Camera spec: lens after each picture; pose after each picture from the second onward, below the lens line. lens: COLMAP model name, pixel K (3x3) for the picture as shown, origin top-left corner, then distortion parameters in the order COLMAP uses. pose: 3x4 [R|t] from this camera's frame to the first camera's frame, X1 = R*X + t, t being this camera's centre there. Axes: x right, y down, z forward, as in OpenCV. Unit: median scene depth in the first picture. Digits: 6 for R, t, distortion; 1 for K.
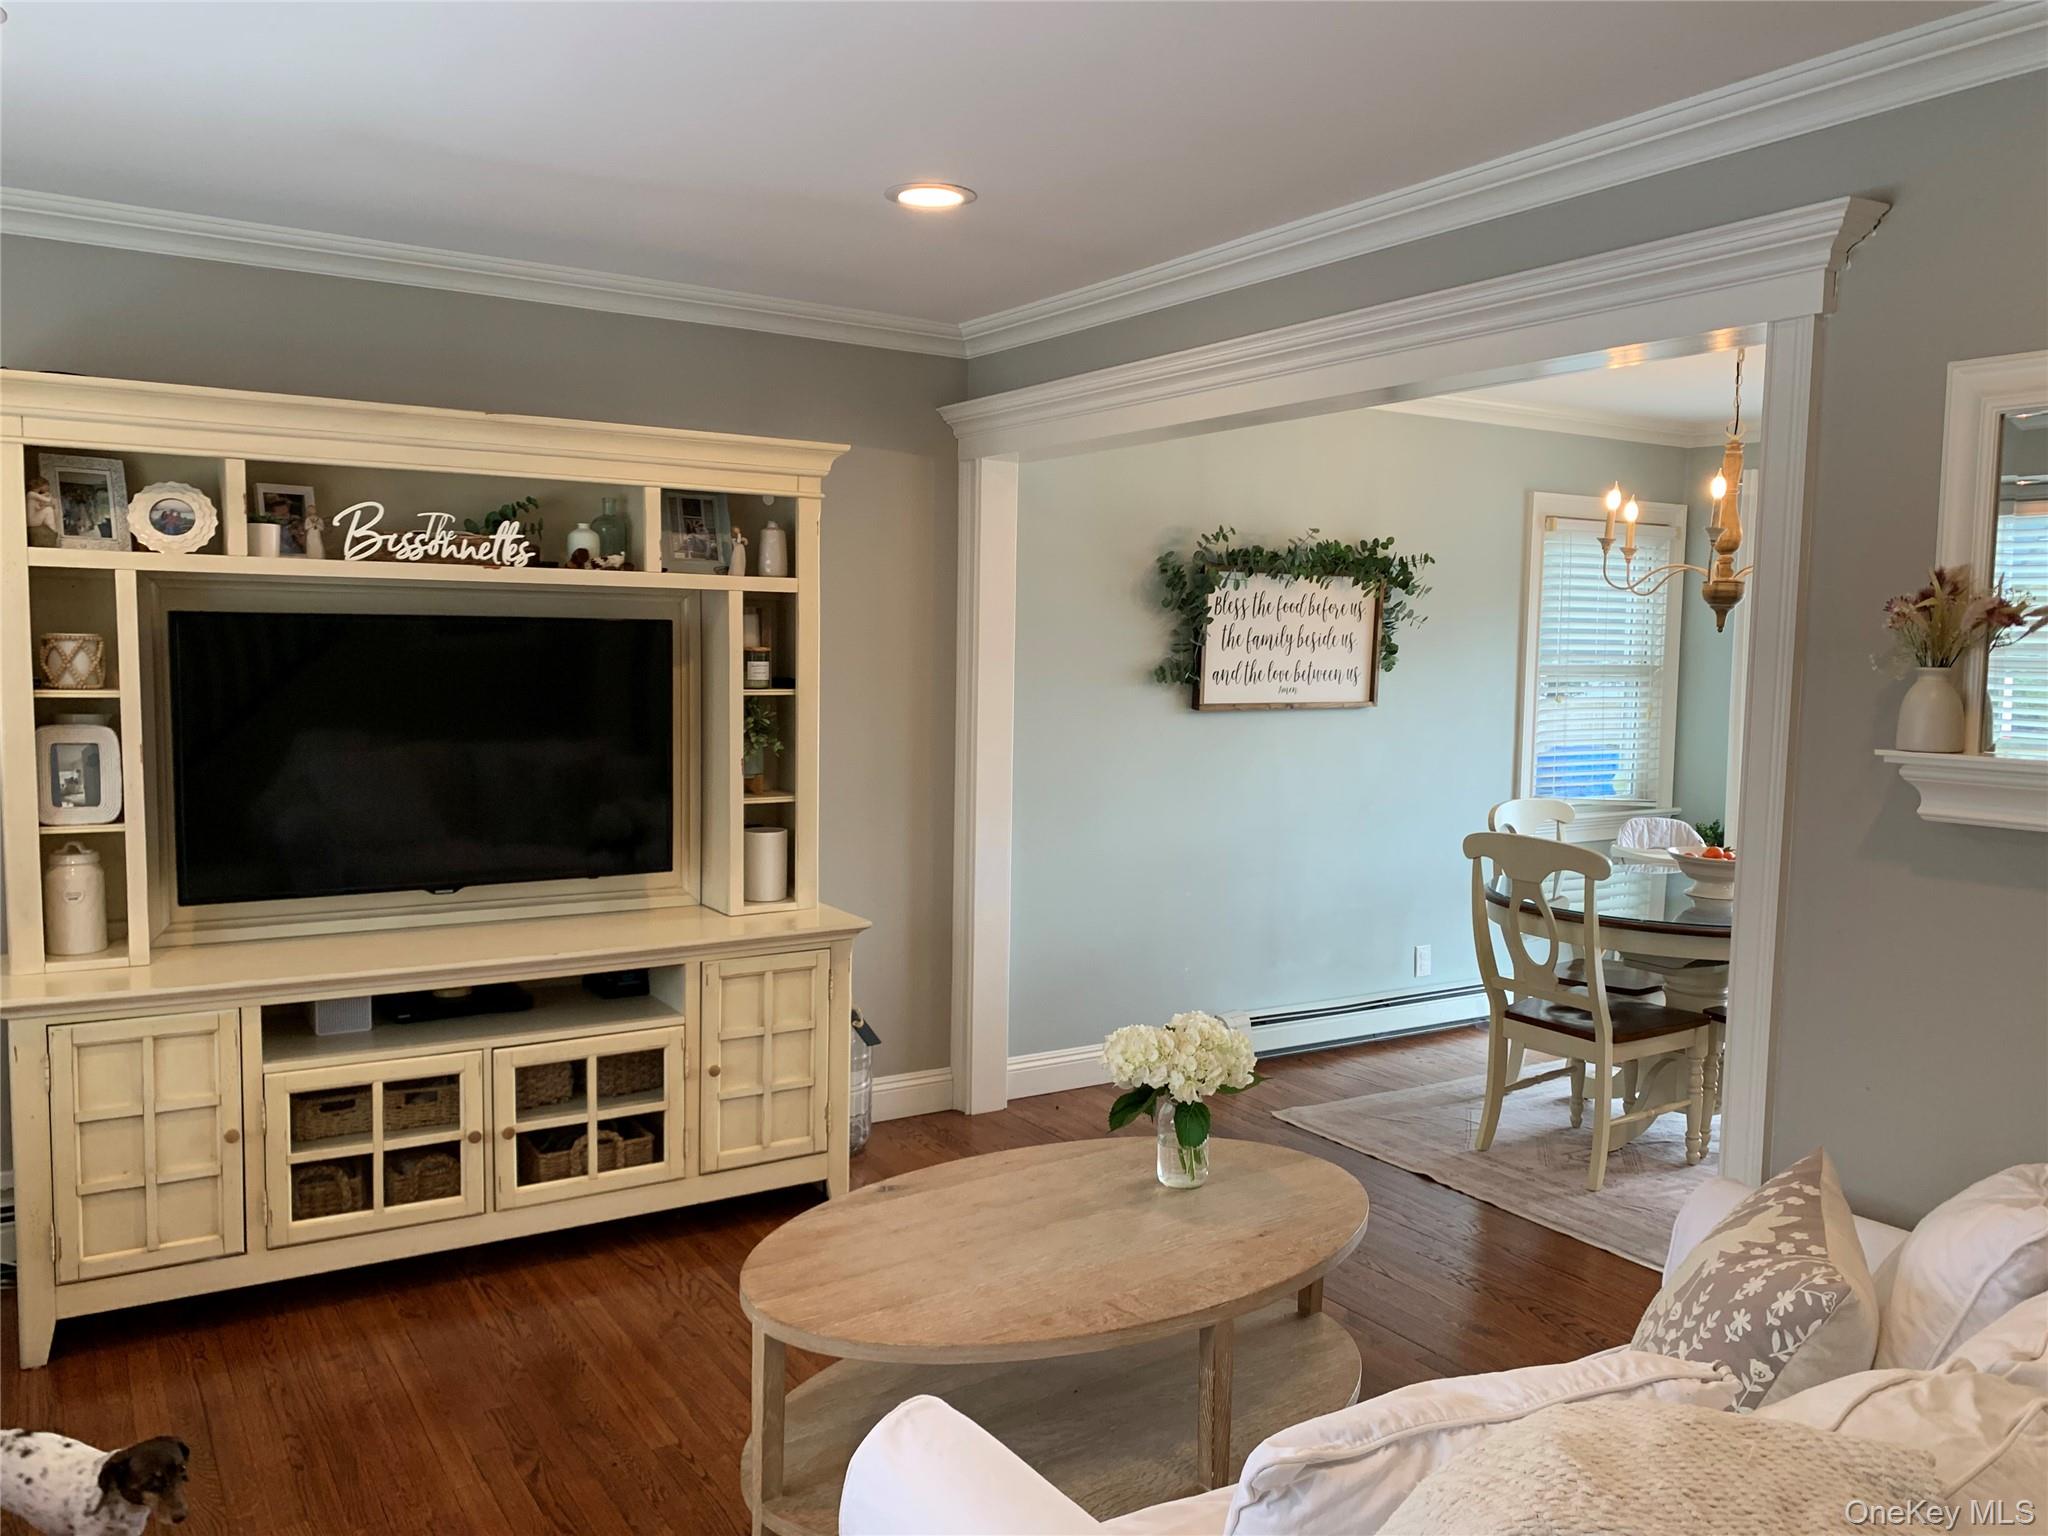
lens RADIAL K [[1558.5, 0, 1024.3], [0, 1558.5, 771.3], [0, 0, 1]] dist [0.036827, -0.037909]
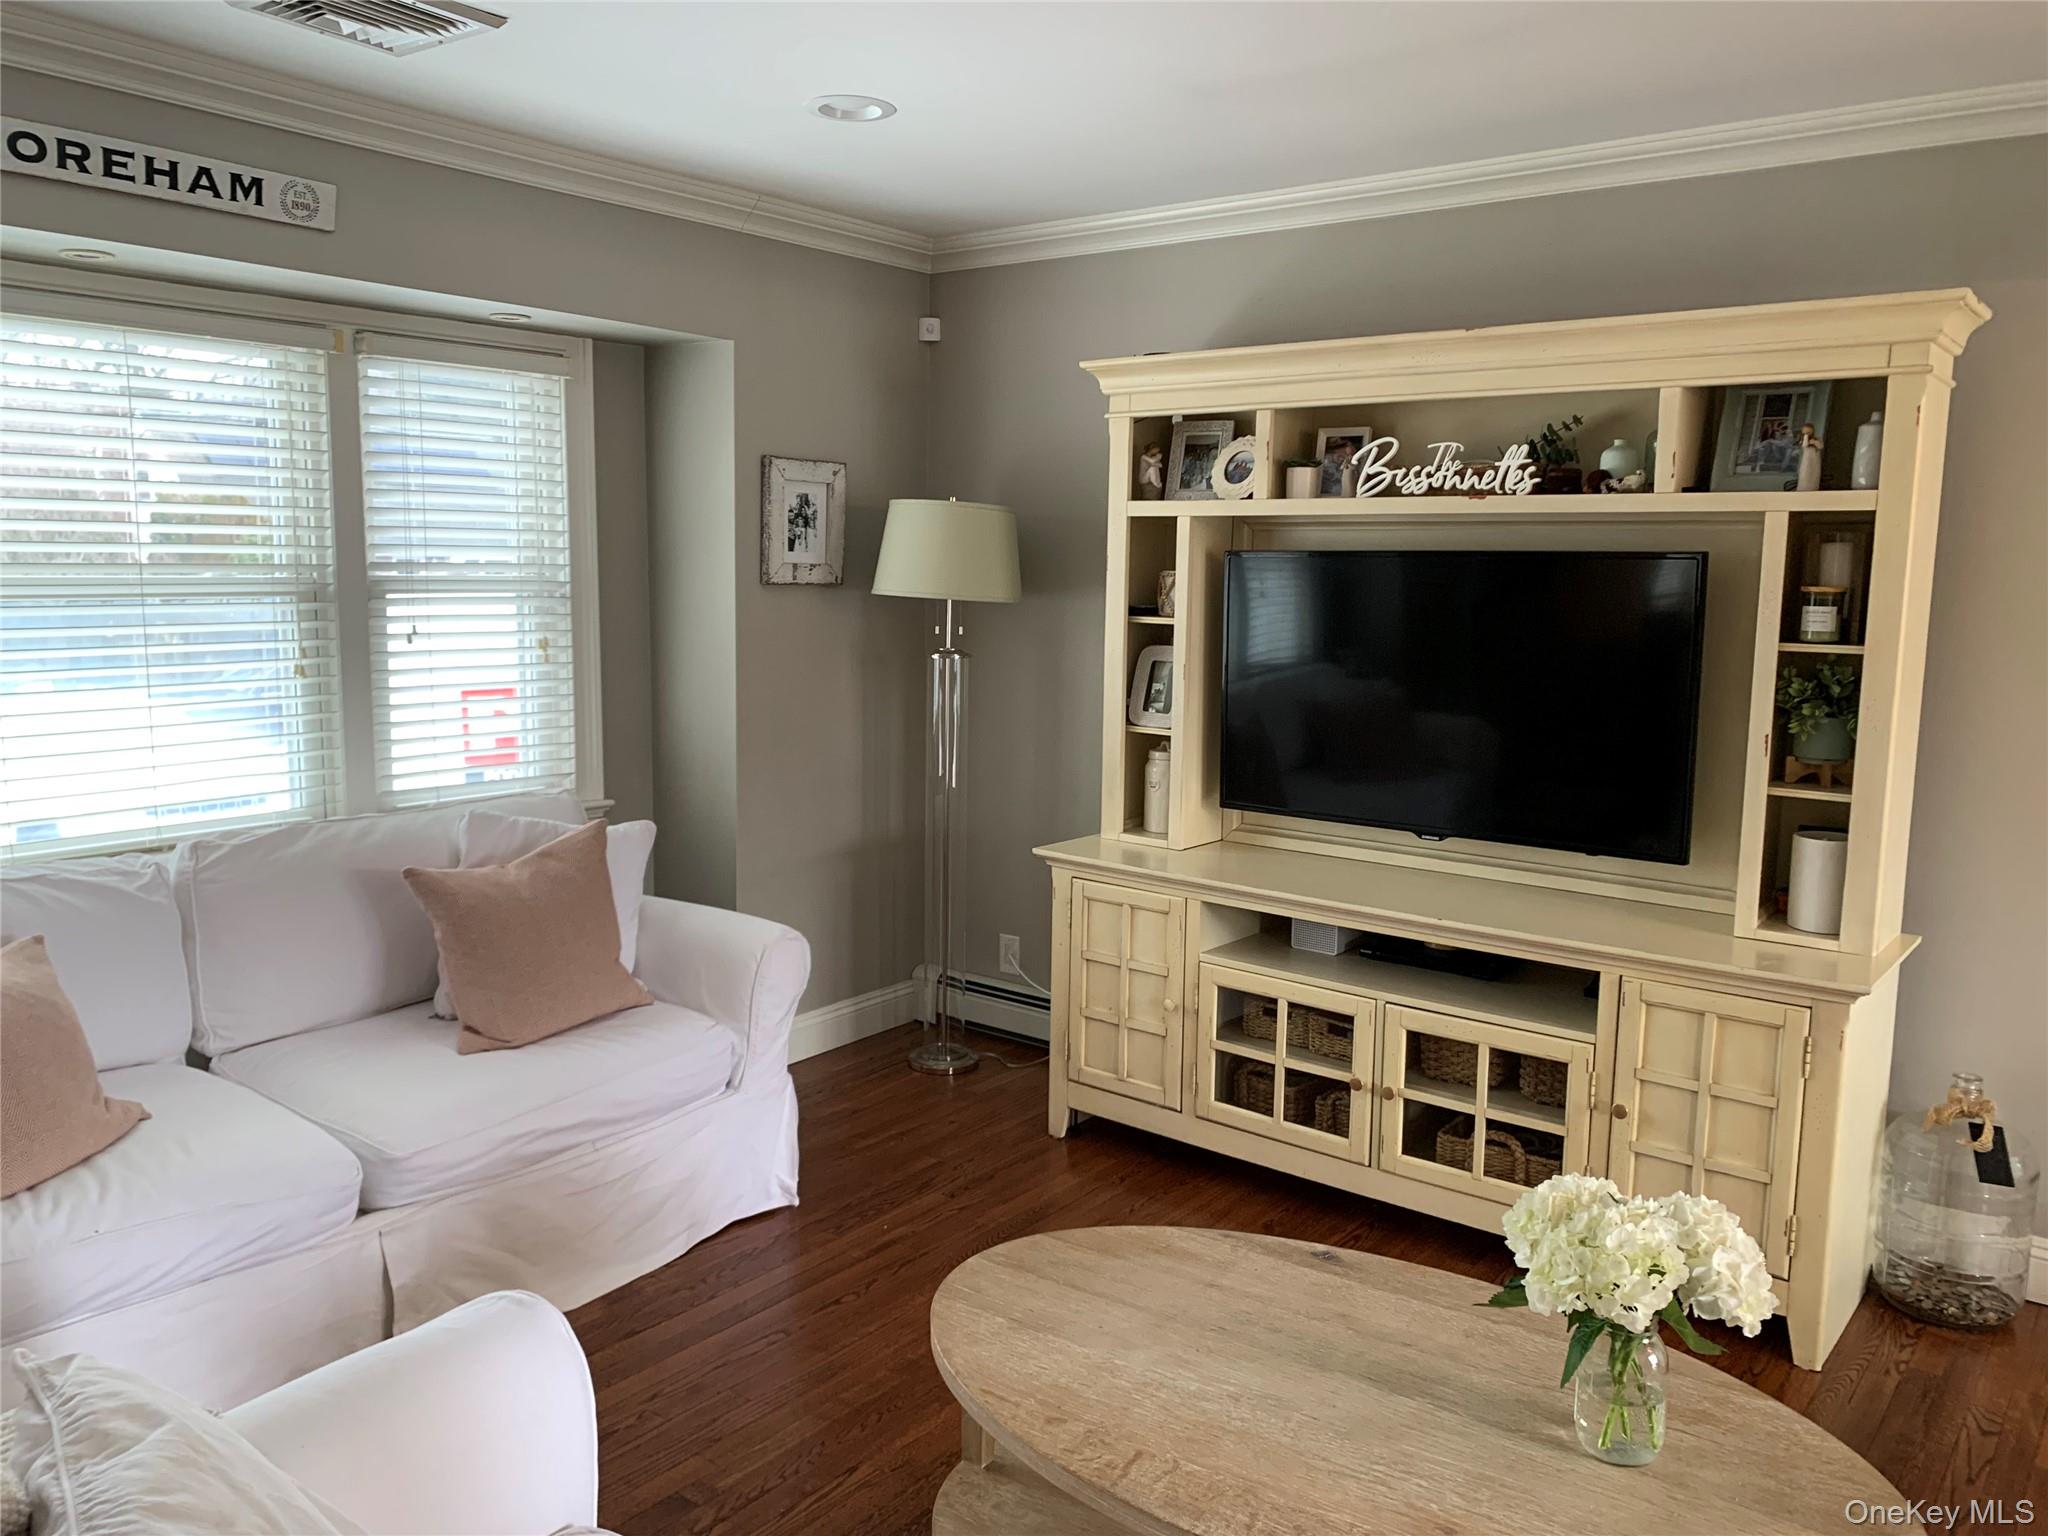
lens RADIAL K [[1558.5, 0, 1008.2], [0, 1558.5, 766.3], [0, 0, 1]] dist [0.036827, -0.037909]
pose [[0.337622, 0.113690, -0.934391, 0.451348], [-0.090175, 0.992020, 0.088119, -0.029445], [0.936952, 0.054507, 0.345180, 0.433805]]
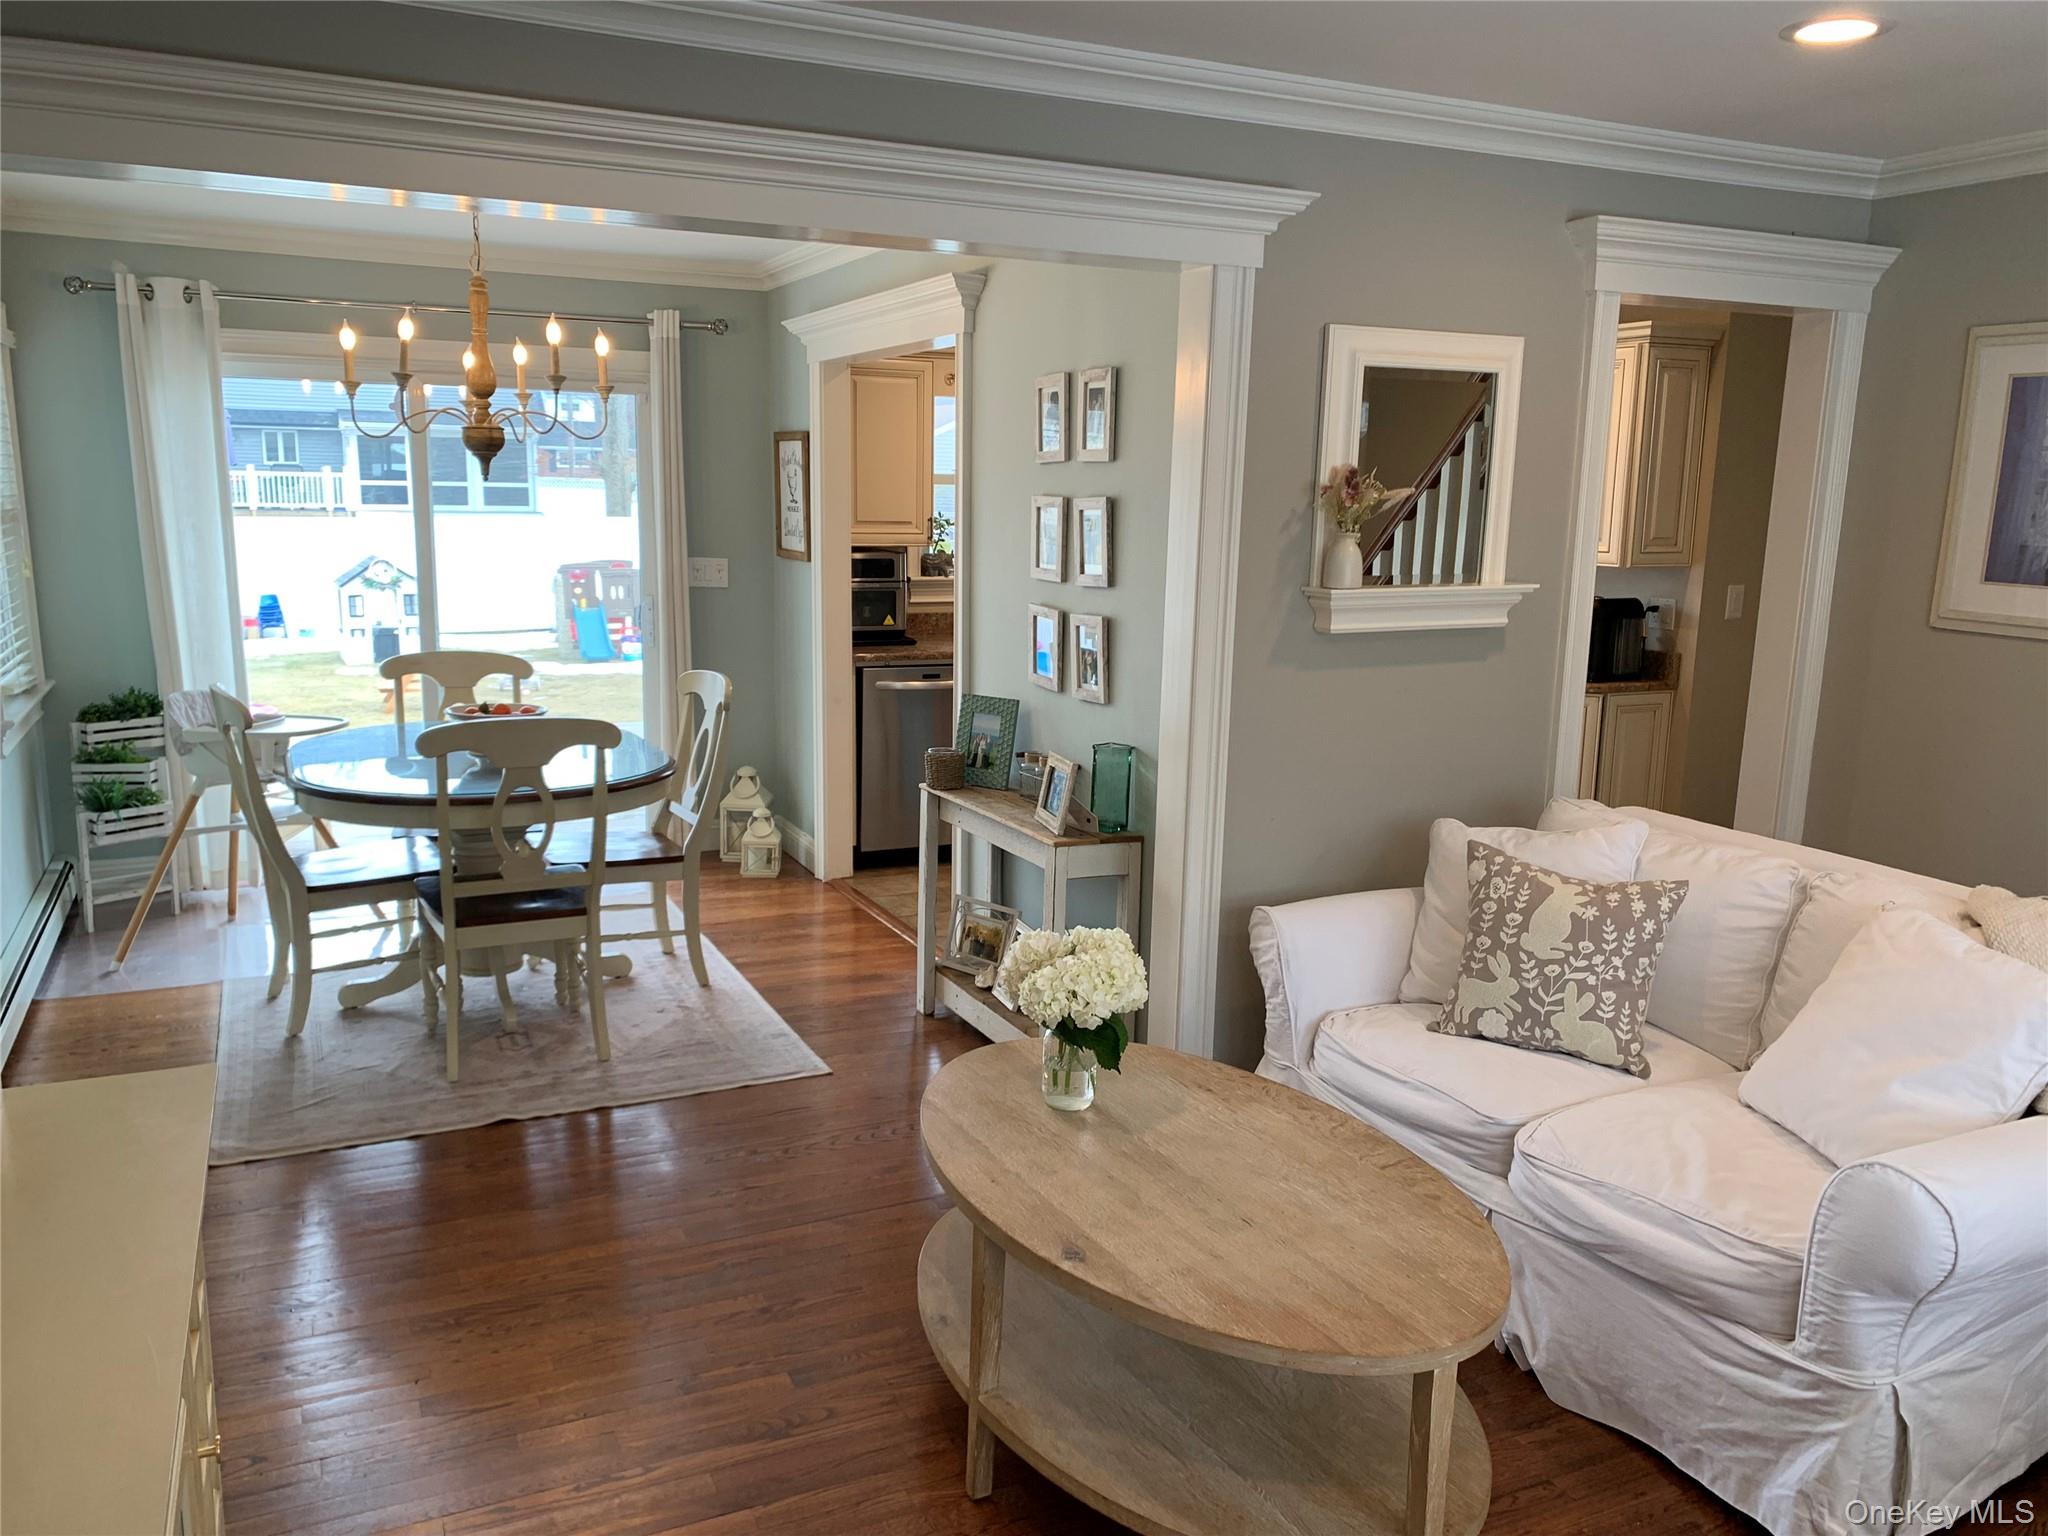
lens RADIAL K [[1558.5, 0, 1020.6], [0, 1558.5, 783.3], [0, 0, 1]] dist [0.036827, -0.037909]
pose [[0.121013, -0.199856, 0.972324, -0.624268], [0.066654, 0.978948, 0.192922, -0.089604], [-0.990411, 0.041463, 0.131787, 0.712029]]
